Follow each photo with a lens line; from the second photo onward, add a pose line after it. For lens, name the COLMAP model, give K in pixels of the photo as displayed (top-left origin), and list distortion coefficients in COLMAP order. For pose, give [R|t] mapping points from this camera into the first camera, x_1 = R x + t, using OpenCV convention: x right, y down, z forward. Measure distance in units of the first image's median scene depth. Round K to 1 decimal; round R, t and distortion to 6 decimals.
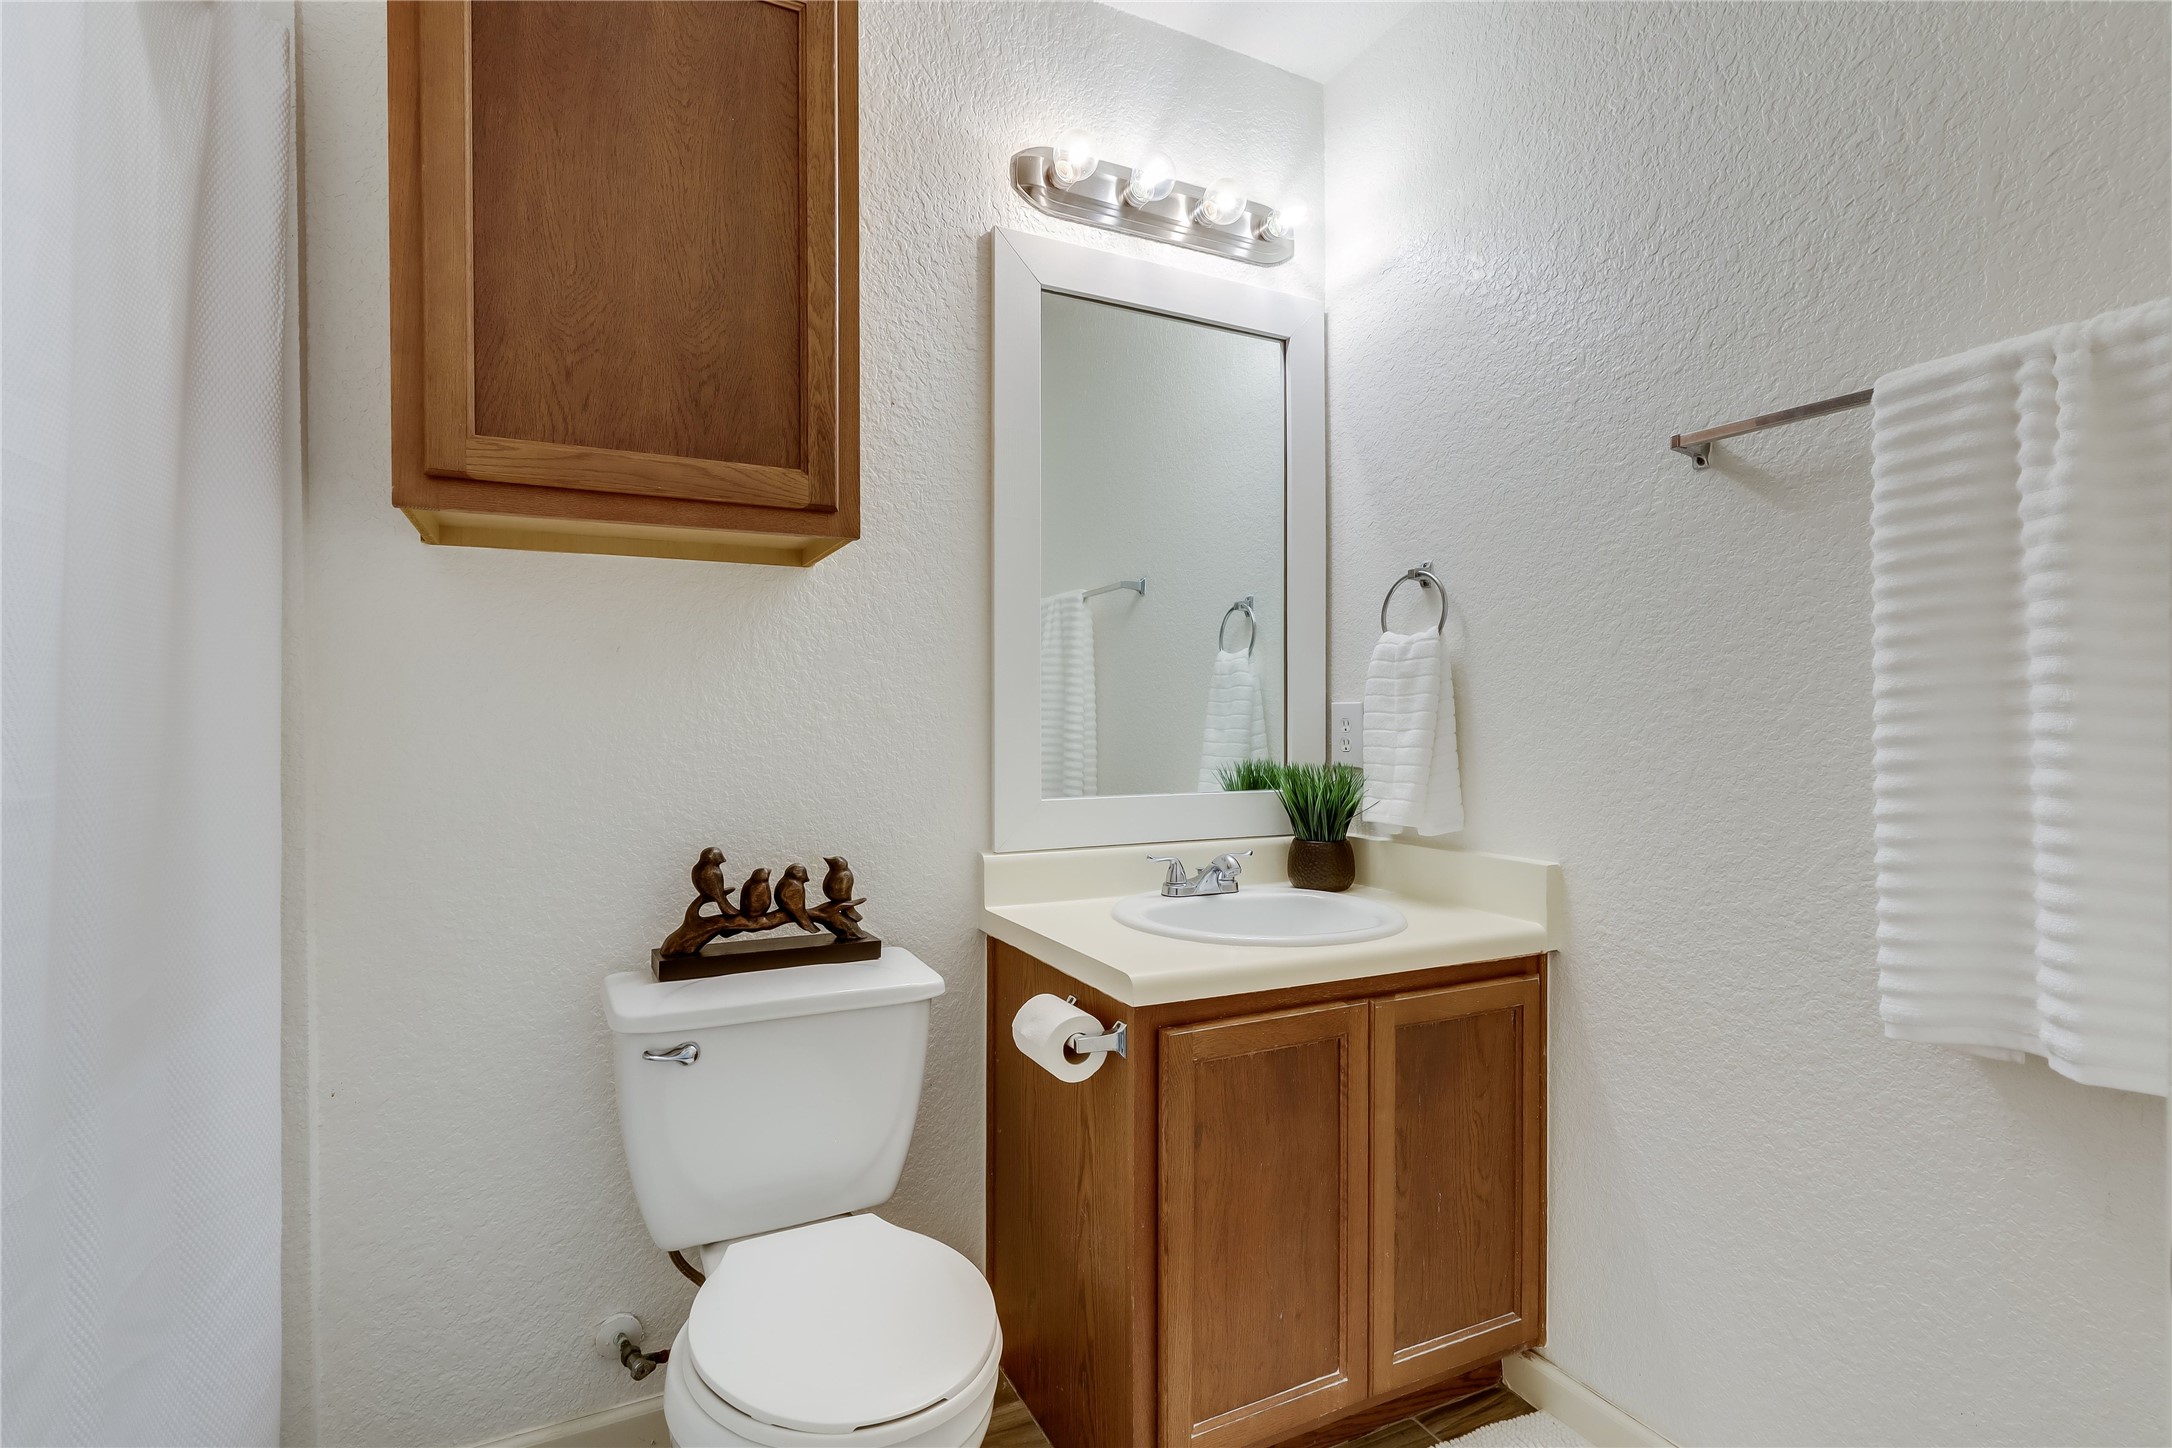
lens RADIAL K [[1037.2, 0, 1086.0], [0, 1037.2, 724.0], [0, 0, 1]] dist [0.000397, 0.000192]
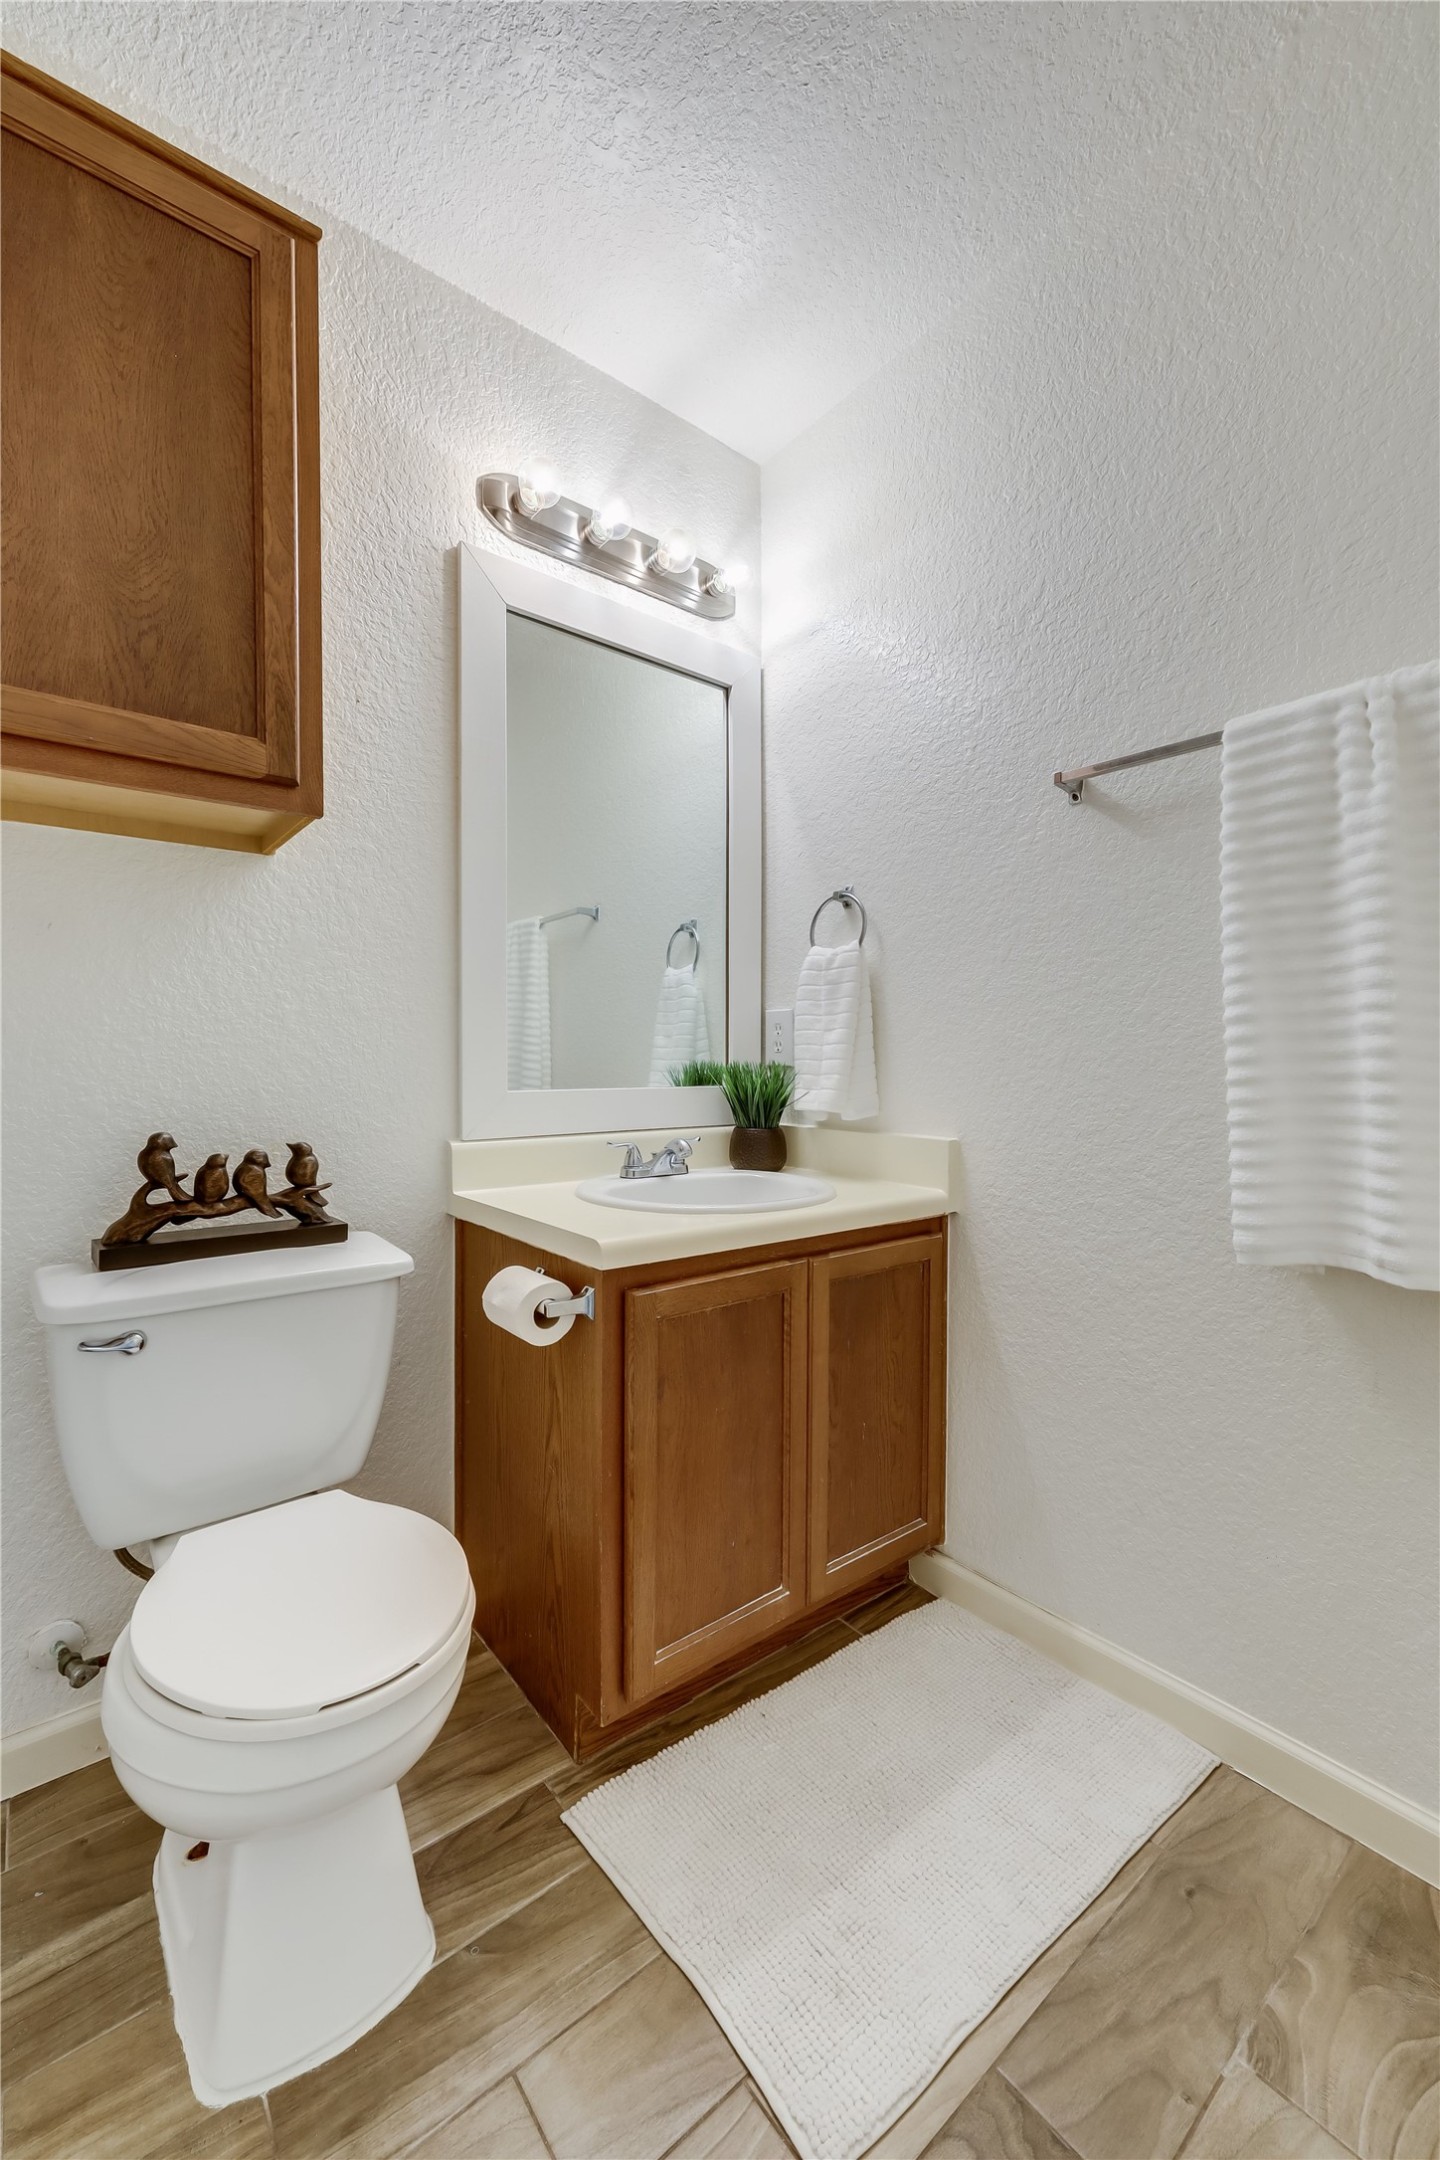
lens RADIAL K [[861.1, 0, 720.0], [0, 861.1, 1080.0], [0, 0, 1]] dist [0.002221, 0.000264]
pose [[0.977506, -0.001126, 0.210906, -0.018708], [-0.001981, 0.999893, 0.014516, 0.055586], [-0.210900, -0.014608, 0.977398, 0.098856]]
